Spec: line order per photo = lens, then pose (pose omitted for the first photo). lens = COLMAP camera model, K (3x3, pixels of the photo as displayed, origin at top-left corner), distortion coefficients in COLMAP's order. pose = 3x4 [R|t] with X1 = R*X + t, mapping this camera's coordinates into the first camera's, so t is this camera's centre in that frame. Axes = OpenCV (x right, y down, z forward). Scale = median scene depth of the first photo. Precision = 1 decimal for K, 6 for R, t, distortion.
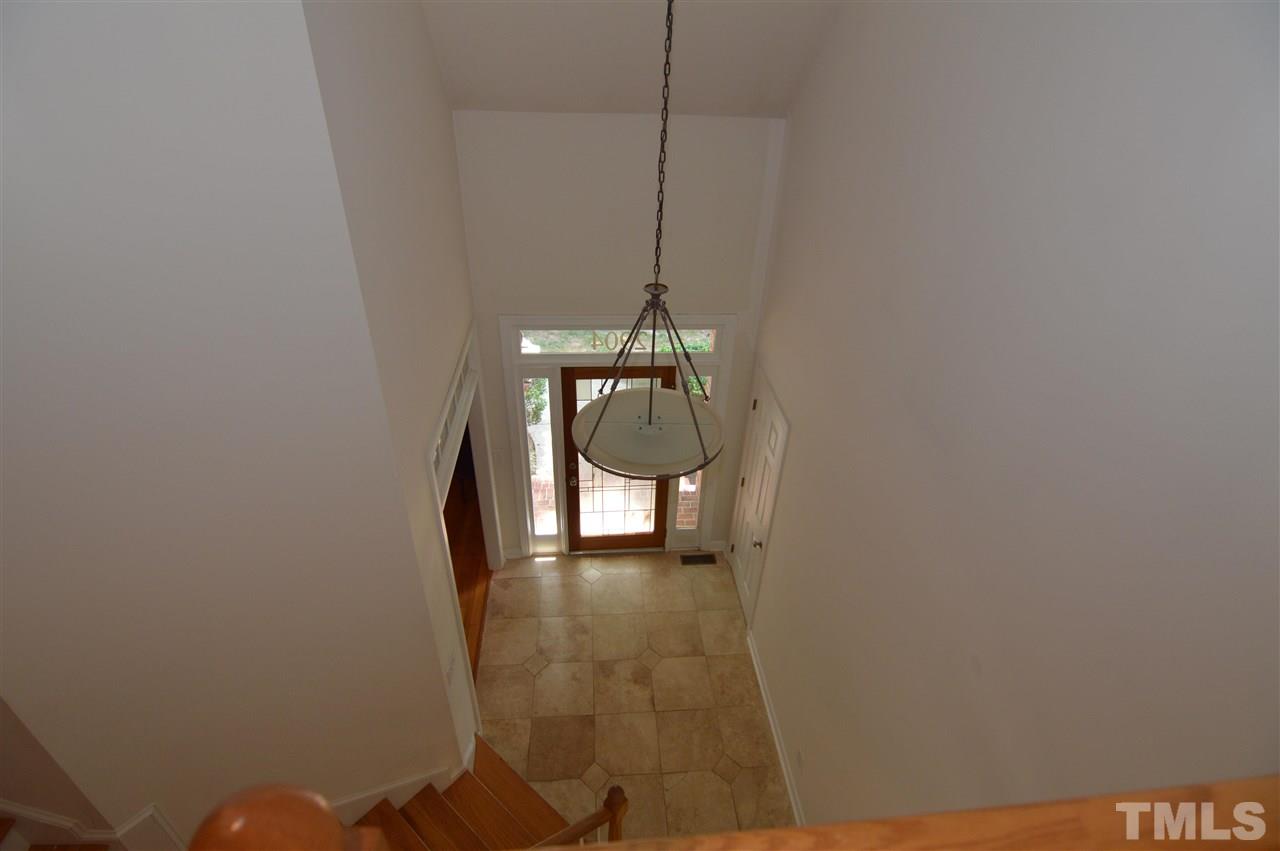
lens RADIAL K [[626.8, 0, 639.1], [0, 626.8, 414.3], [0, 0, 1]] dist [-0.003438, -0.010629]
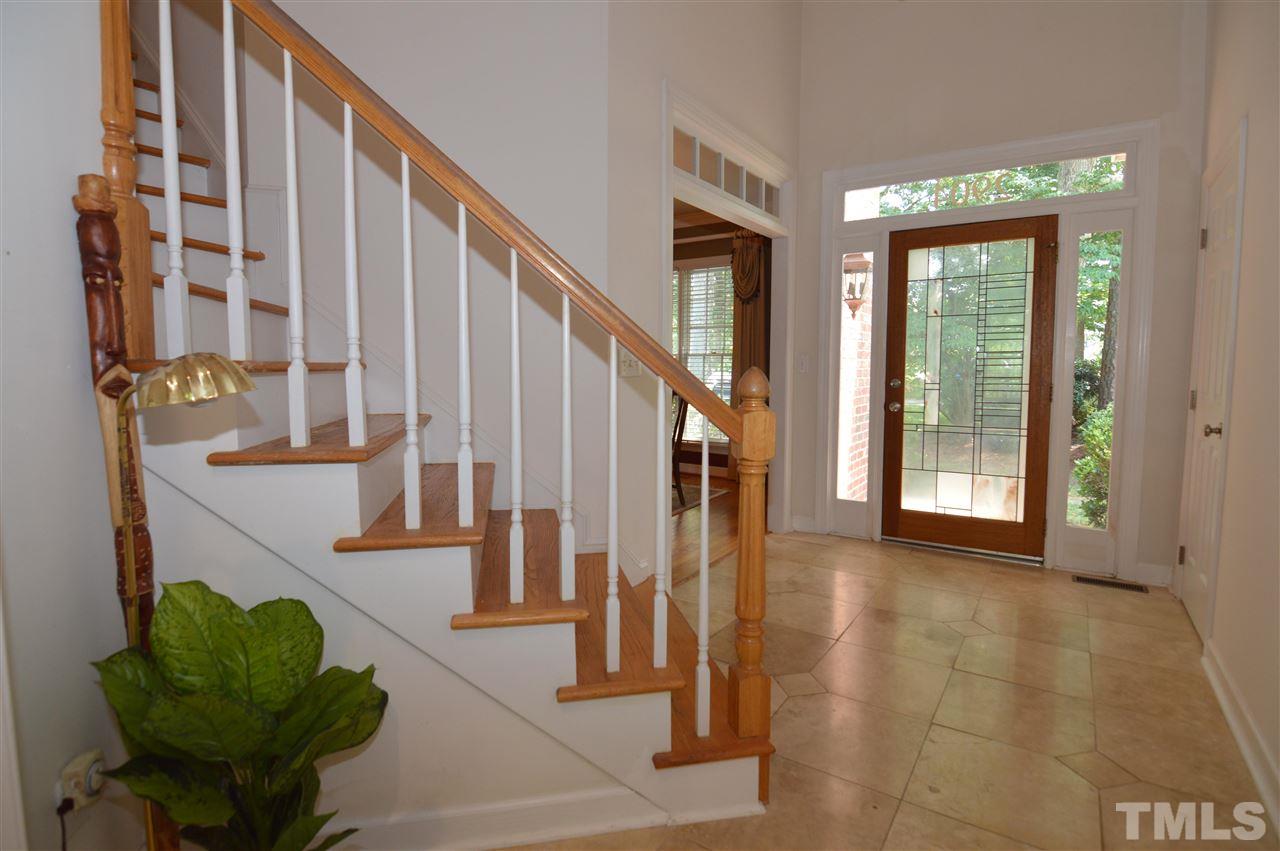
lens RADIAL K [[626.8, 0, 639.1], [0, 626.8, 414.3], [0, 0, 1]] dist [-0.003438, -0.010629]
pose [[0.776314, 0.018349, -0.630079, 0.122859], [-0.319348, 0.873251, -0.368034, 0.467761], [0.543464, 0.486925, 0.683777, 0.321177]]
